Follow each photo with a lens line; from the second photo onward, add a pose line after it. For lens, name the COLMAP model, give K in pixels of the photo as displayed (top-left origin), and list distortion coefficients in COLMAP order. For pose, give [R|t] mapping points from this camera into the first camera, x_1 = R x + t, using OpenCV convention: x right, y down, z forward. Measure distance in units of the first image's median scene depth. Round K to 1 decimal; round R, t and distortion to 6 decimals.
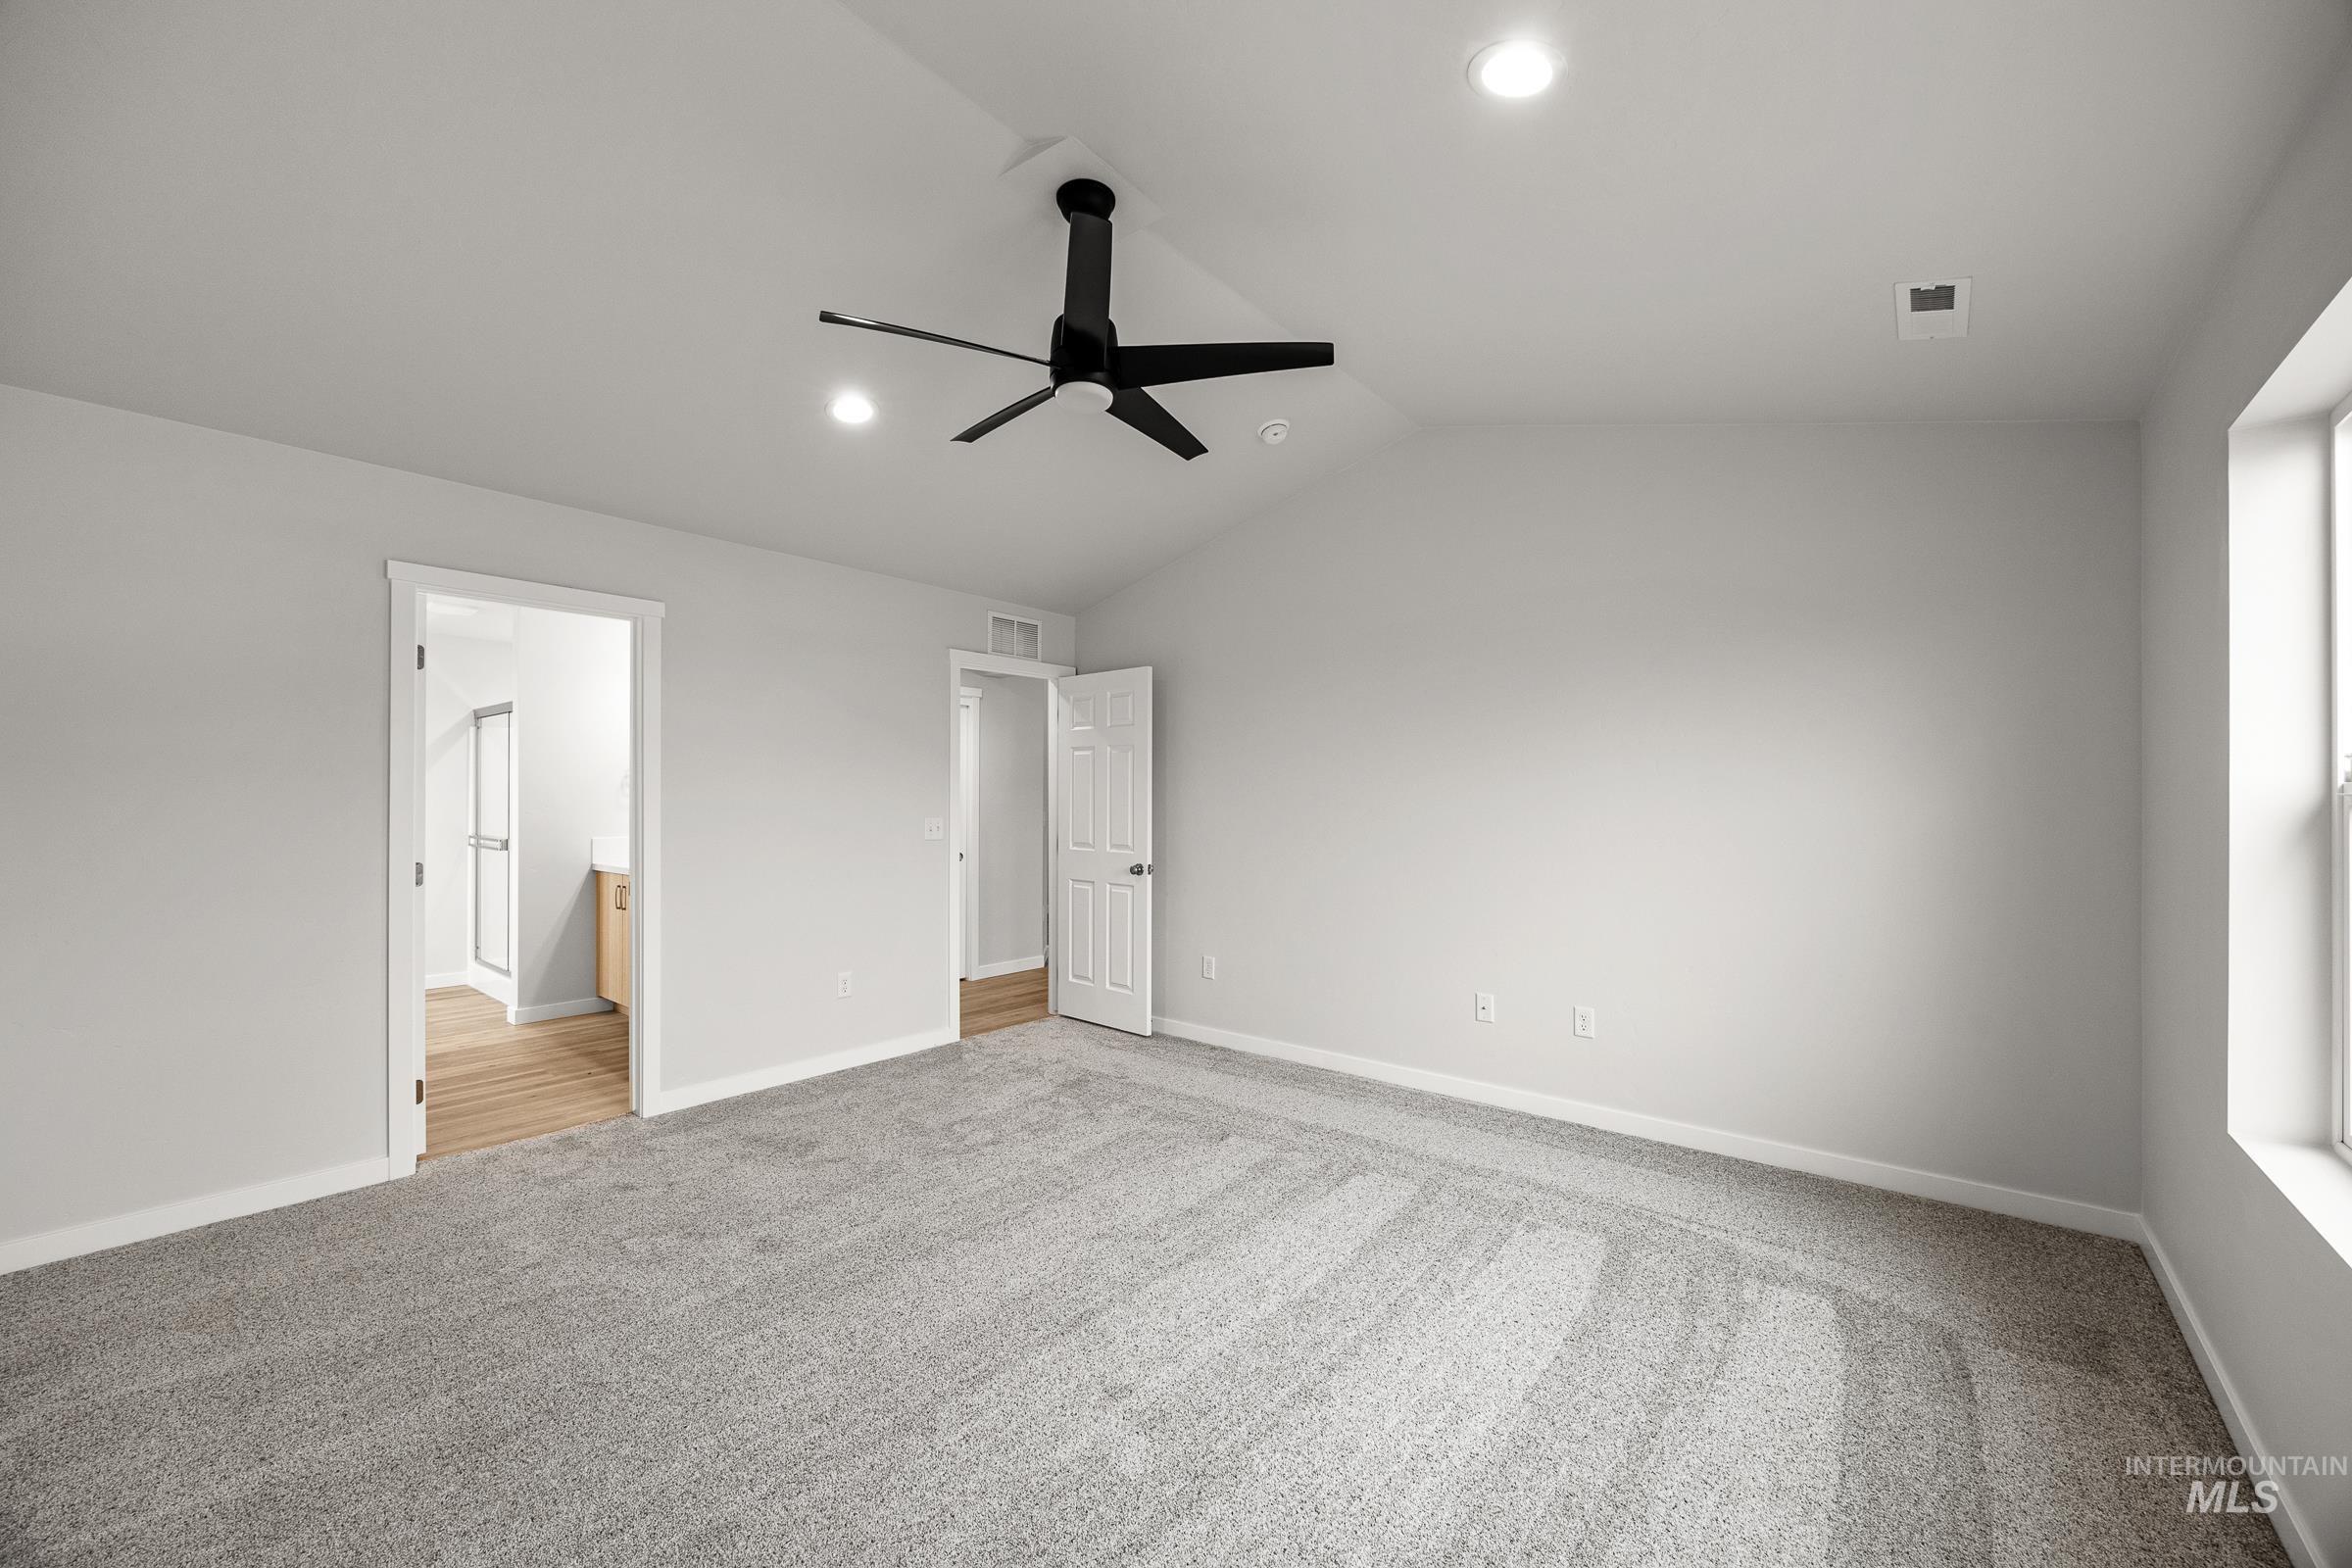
lens RADIAL K [[901.0, 0, 1176.0], [0, 901.0, 784.0], [0, 0, 1]] dist [-0.001836, -0.000190]
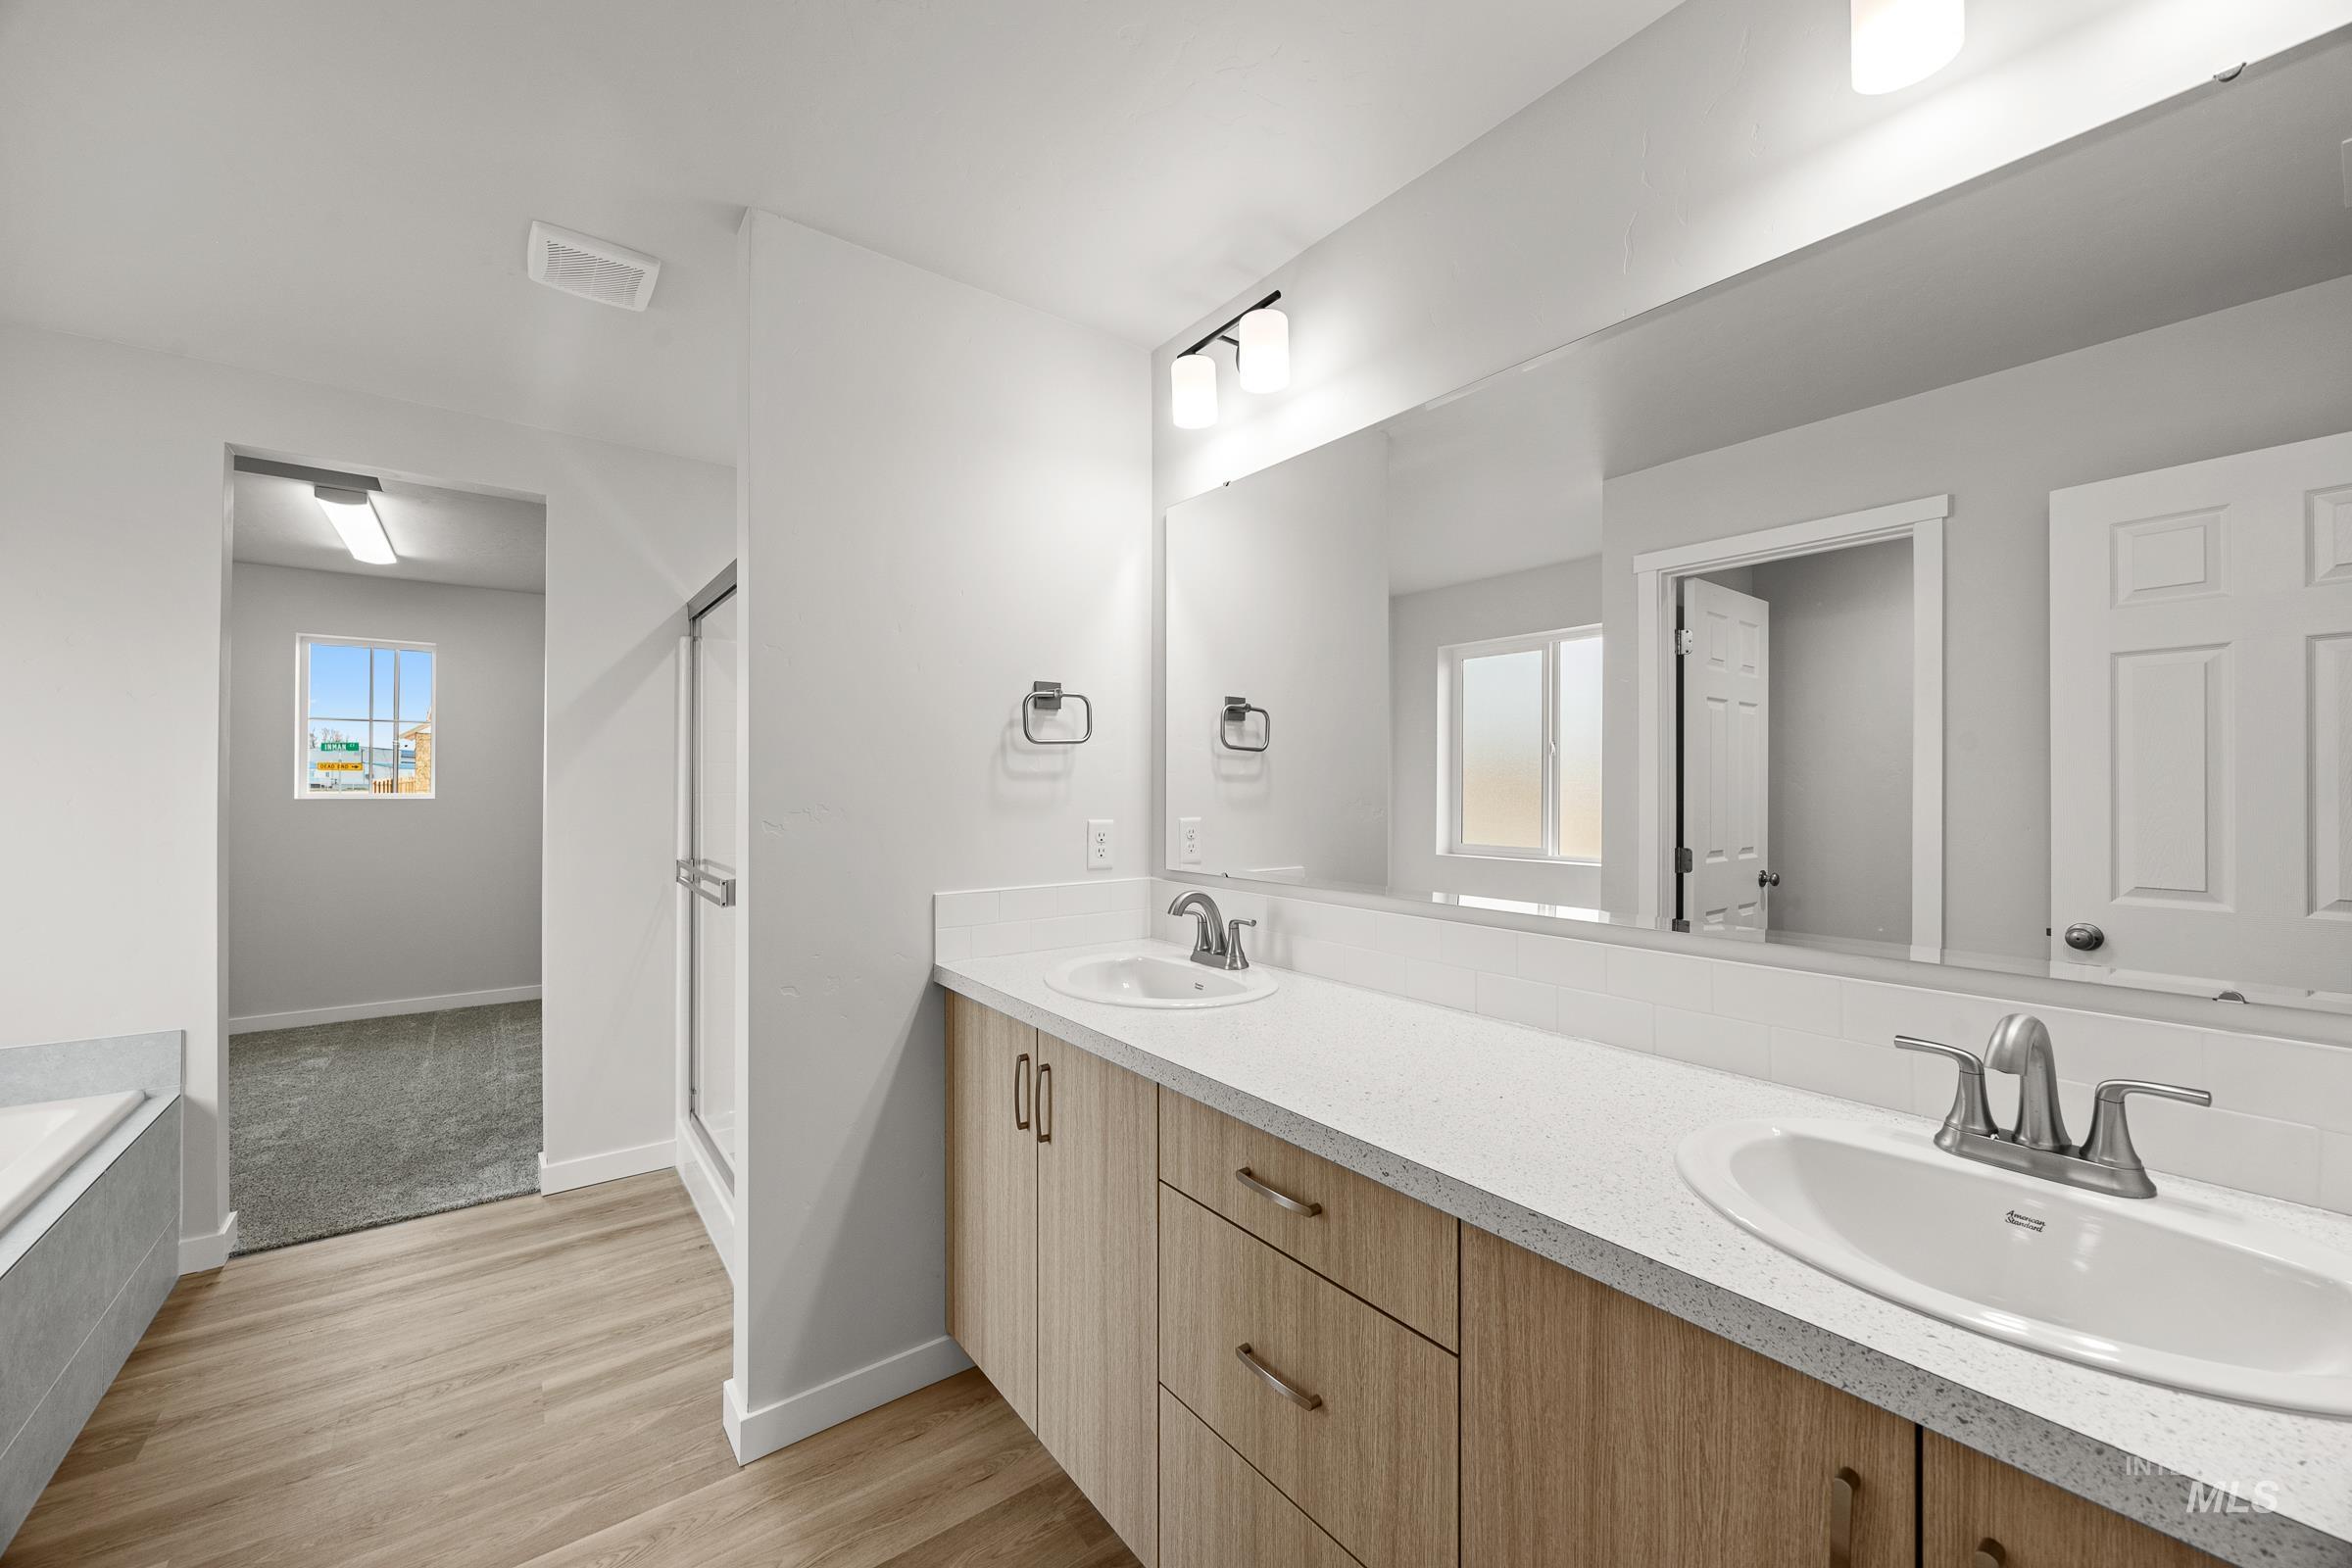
lens RADIAL K [[901.0, 0, 1176.0], [0, 901.0, 784.0], [0, 0, 1]] dist [-0.001836, -0.000190]
pose [[0.974161, 0.003880, -0.225820, -0.416659], [-0.002421, 0.999974, 0.006740, 0.012244], [0.225840, -0.006019, 0.974146, 0.591054]]
